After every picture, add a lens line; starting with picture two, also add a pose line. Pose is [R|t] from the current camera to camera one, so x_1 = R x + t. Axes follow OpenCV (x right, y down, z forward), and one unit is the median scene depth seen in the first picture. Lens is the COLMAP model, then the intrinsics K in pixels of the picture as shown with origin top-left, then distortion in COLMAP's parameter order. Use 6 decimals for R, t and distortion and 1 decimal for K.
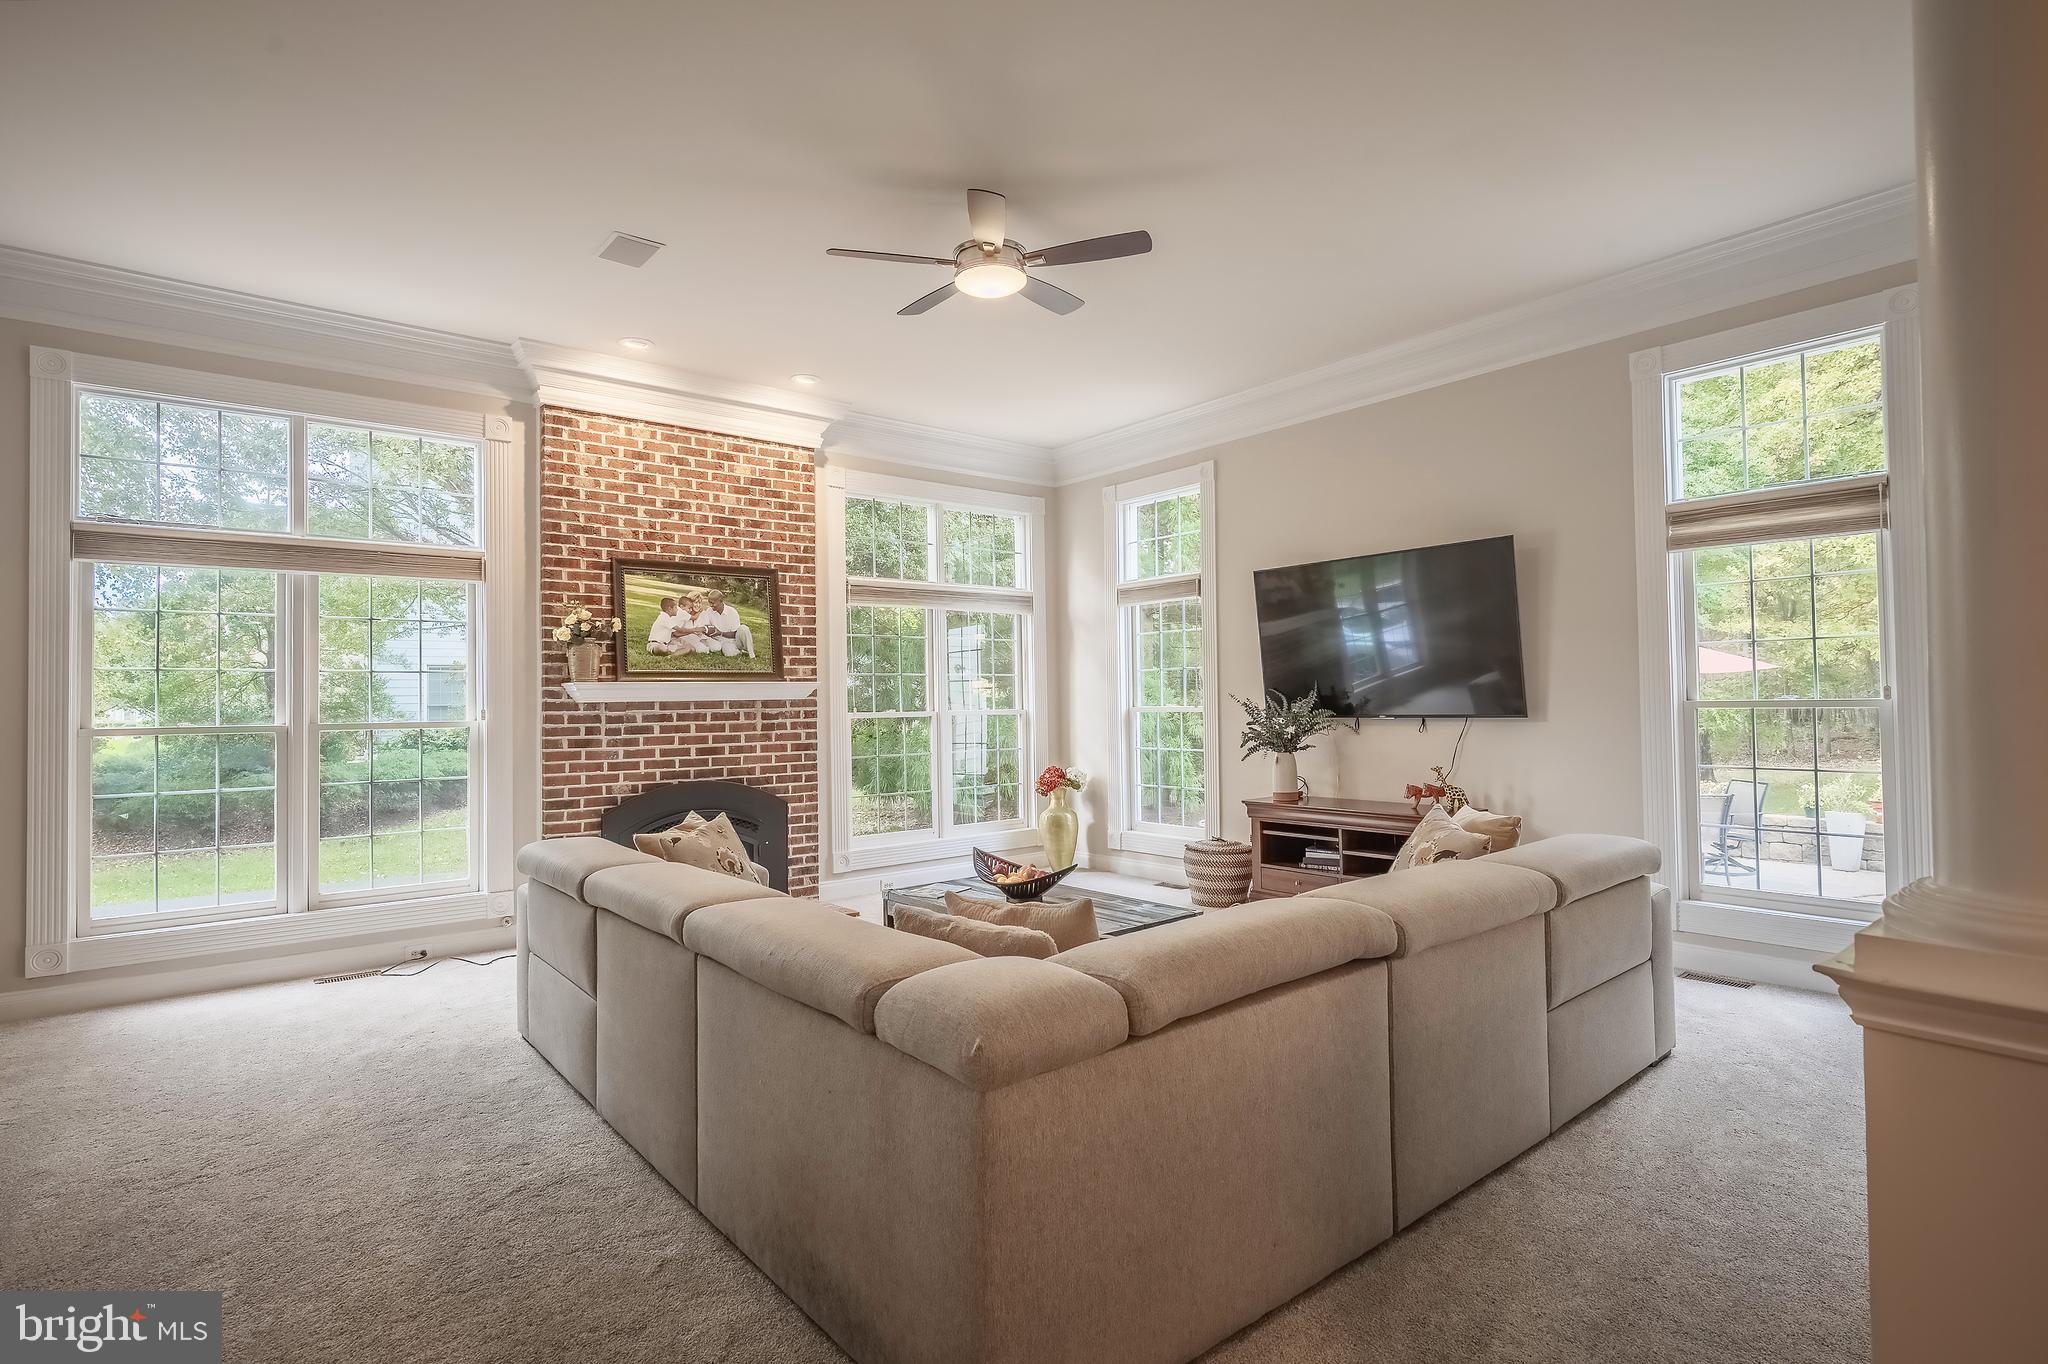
lens RADIAL K [[1014.2, 0, 1024.0], [0, 1014.2, 682.0], [0, 0, 1]] dist [-0.000320, 0.000011]
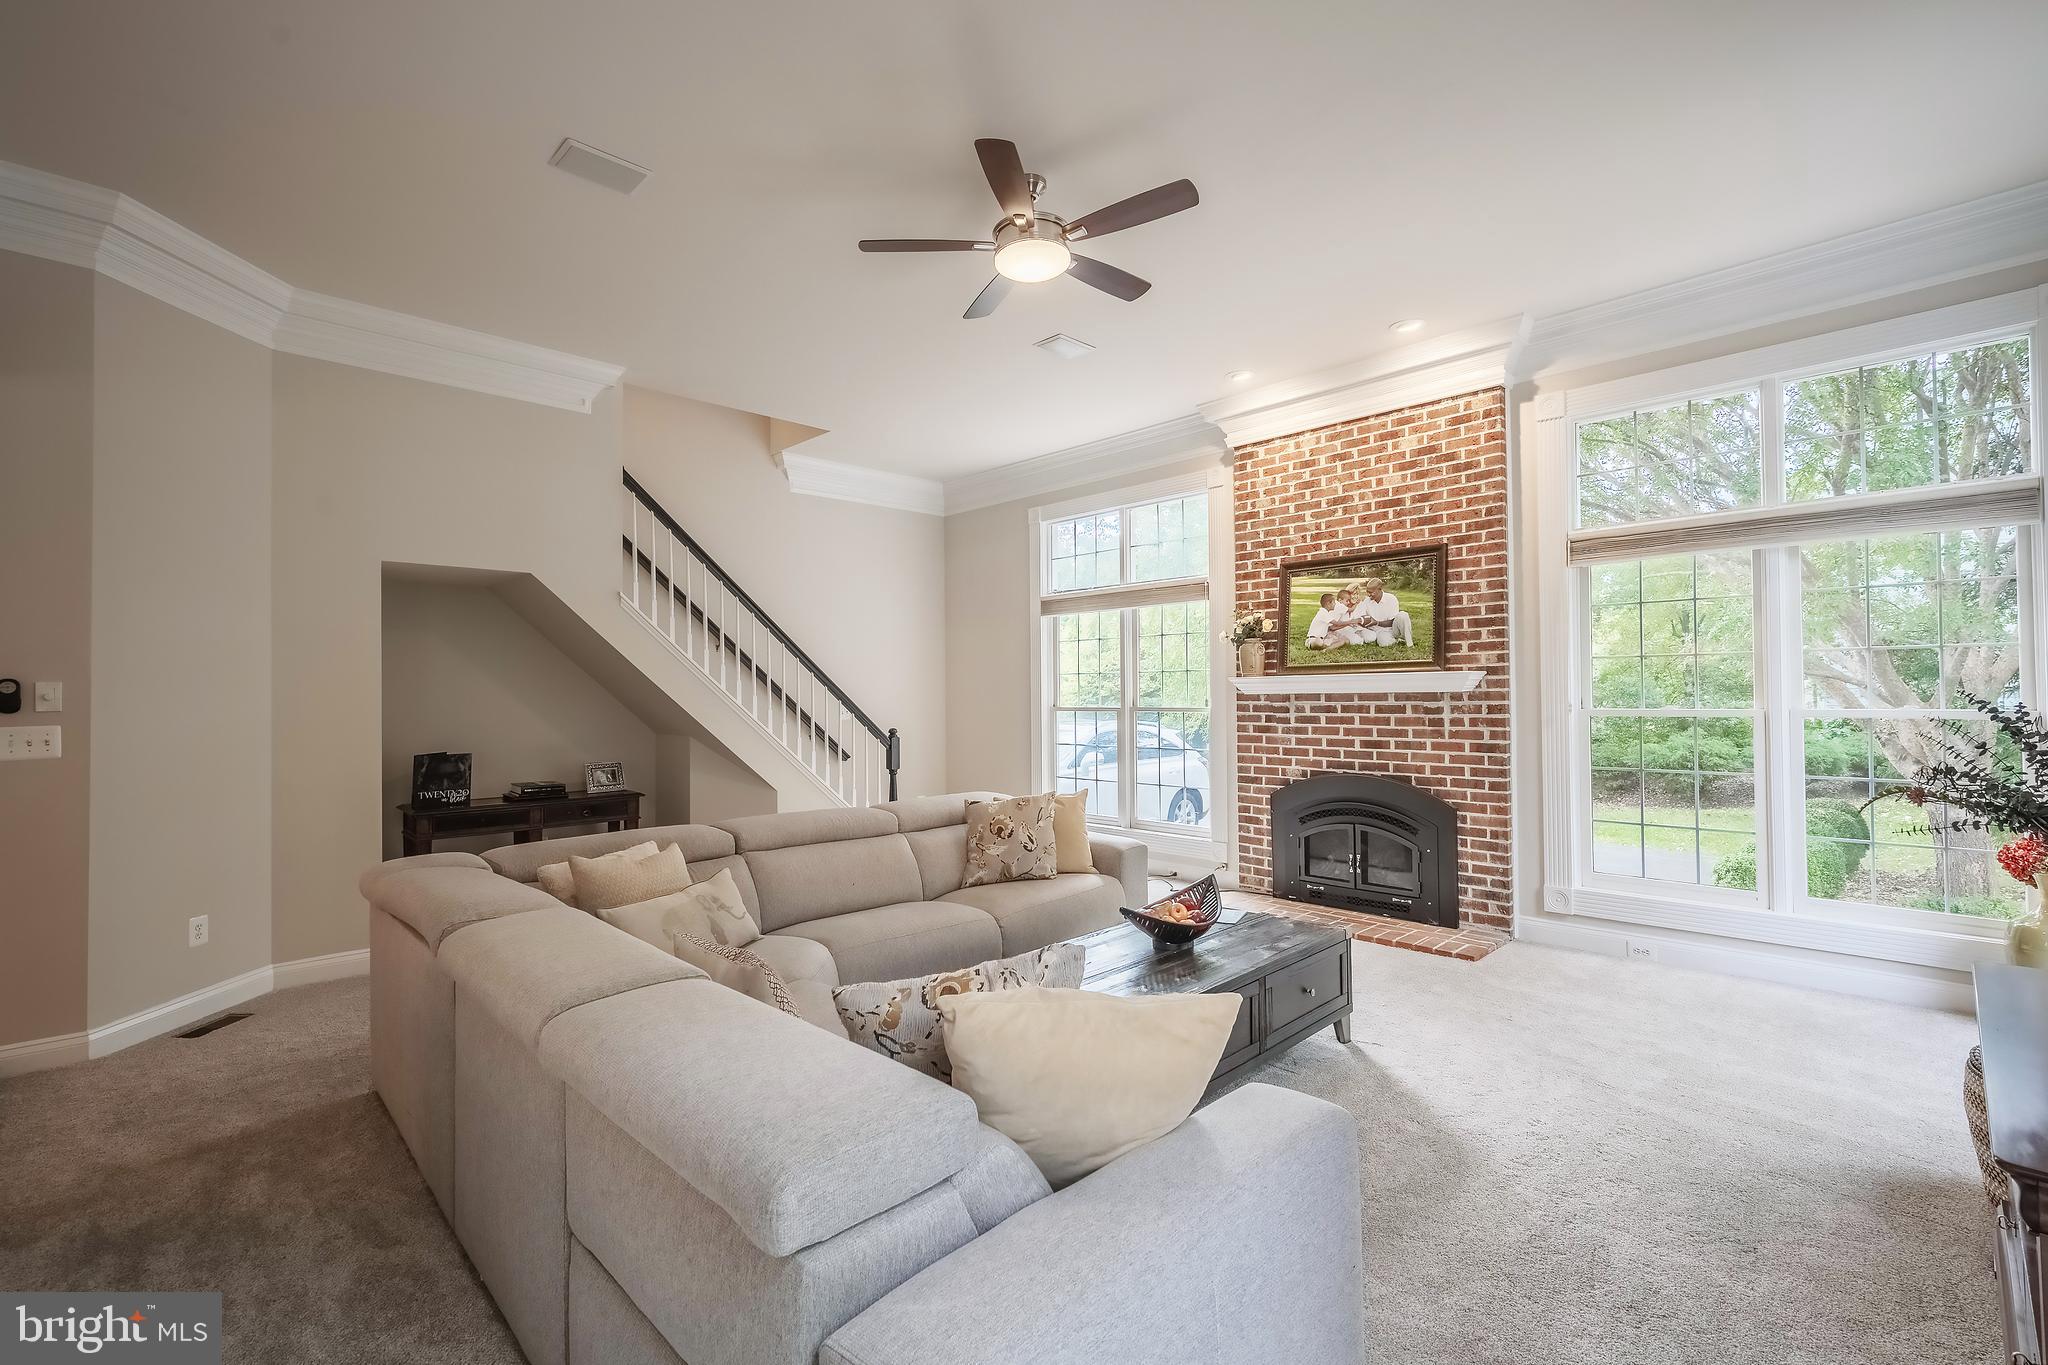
lens RADIAL K [[891.8, 0, 1024.0], [0, 891.8, 682.5], [0, 0, 1]] dist [-0.000465, -0.000102]
pose [[0.092124, 0.000317, -0.995748, 0.518130], [0.028314, 0.999595, 0.002938, -0.003432], [0.995345, -0.028464, 0.092077, 0.592440]]
